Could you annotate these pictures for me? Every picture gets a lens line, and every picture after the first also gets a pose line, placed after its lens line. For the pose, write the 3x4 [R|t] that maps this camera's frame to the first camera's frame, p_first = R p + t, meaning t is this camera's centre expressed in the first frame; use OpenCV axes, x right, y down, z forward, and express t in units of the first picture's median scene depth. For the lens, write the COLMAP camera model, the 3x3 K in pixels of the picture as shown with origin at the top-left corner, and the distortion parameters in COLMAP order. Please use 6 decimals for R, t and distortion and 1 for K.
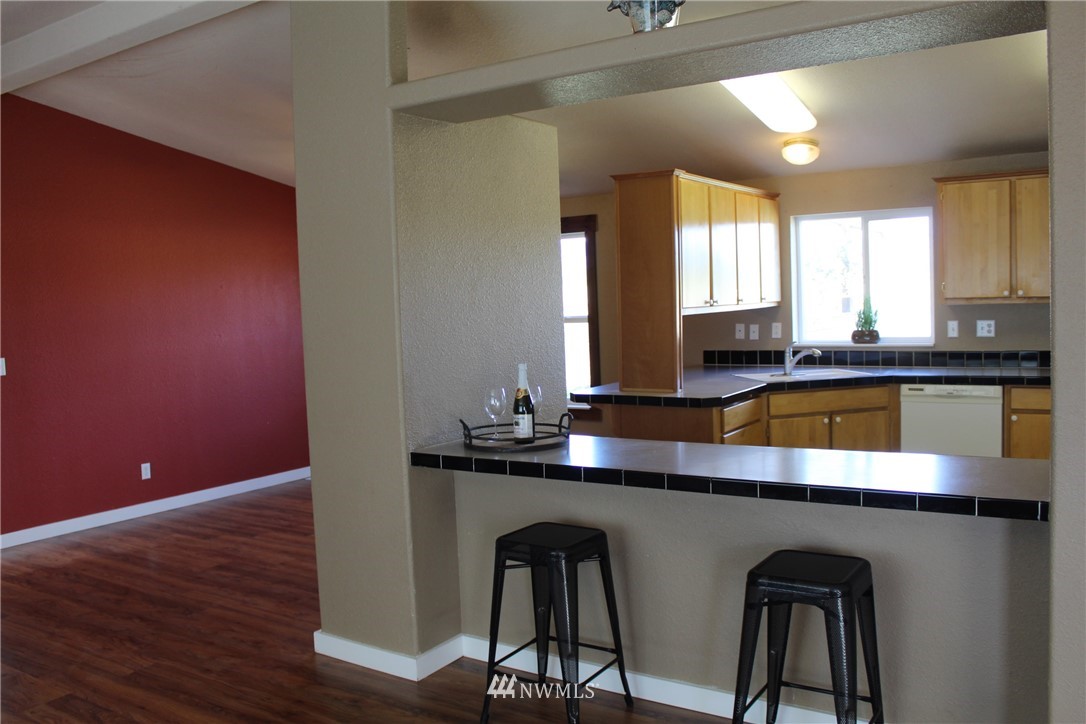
lens RADIAL K [[913.3, 0, 543.9], [0, 913.3, 370.5], [0, 0, 1]] dist [-0.157409, 0.134622]
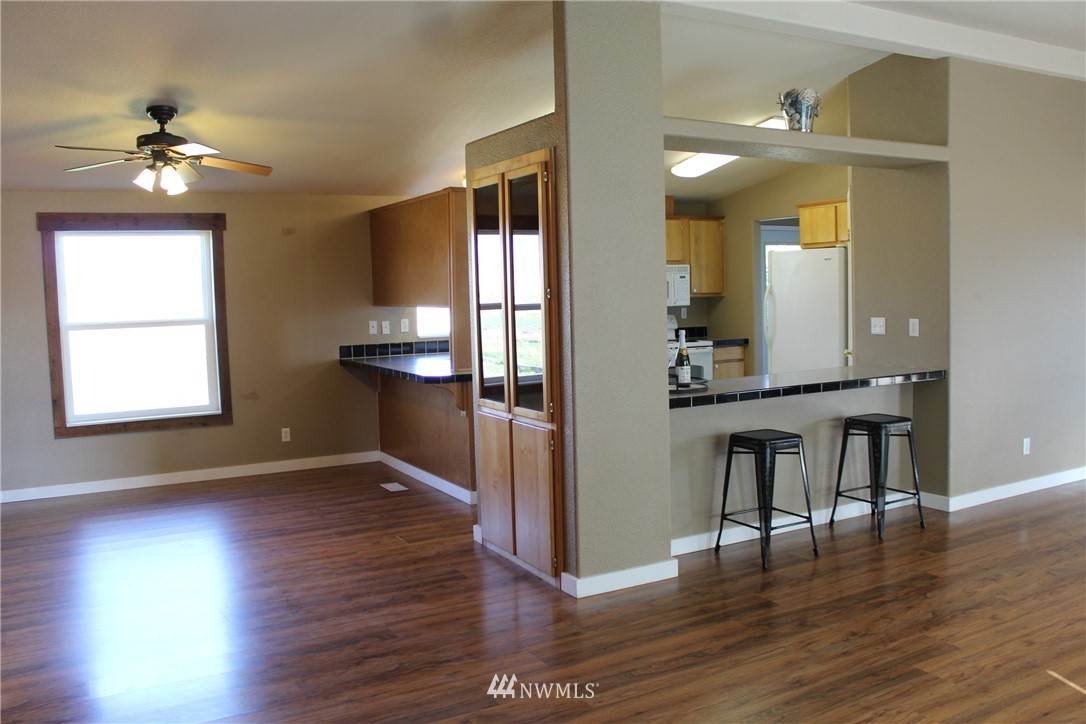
lens RADIAL K [[913.3, 0, 535.6], [0, 913.3, 365.2], [0, 0, 1]] dist [-0.157409, 0.134622]
pose [[0.457664, -0.048025, 0.887827, -1.206477], [0.078613, 0.996815, 0.013397, 0.008710], [-0.885643, 0.063663, 0.459982, 0.491716]]
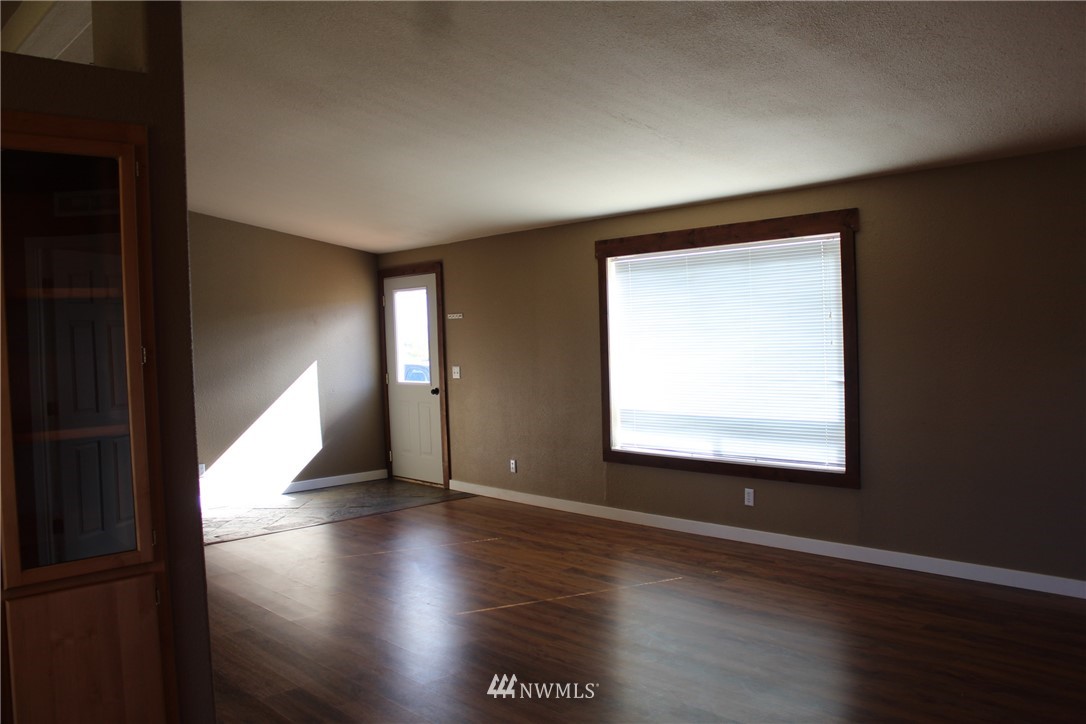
lens RADIAL K [[913.3, 0, 545.4], [0, 913.3, 357.2], [0, 0, 1]] dist [-0.157409, 0.134622]
pose [[-0.968466, 0.066779, 0.240030, -0.685069], [0.092396, 0.990977, 0.097092, -0.097438], [-0.231381, 0.116208, -0.965898, 1.547020]]
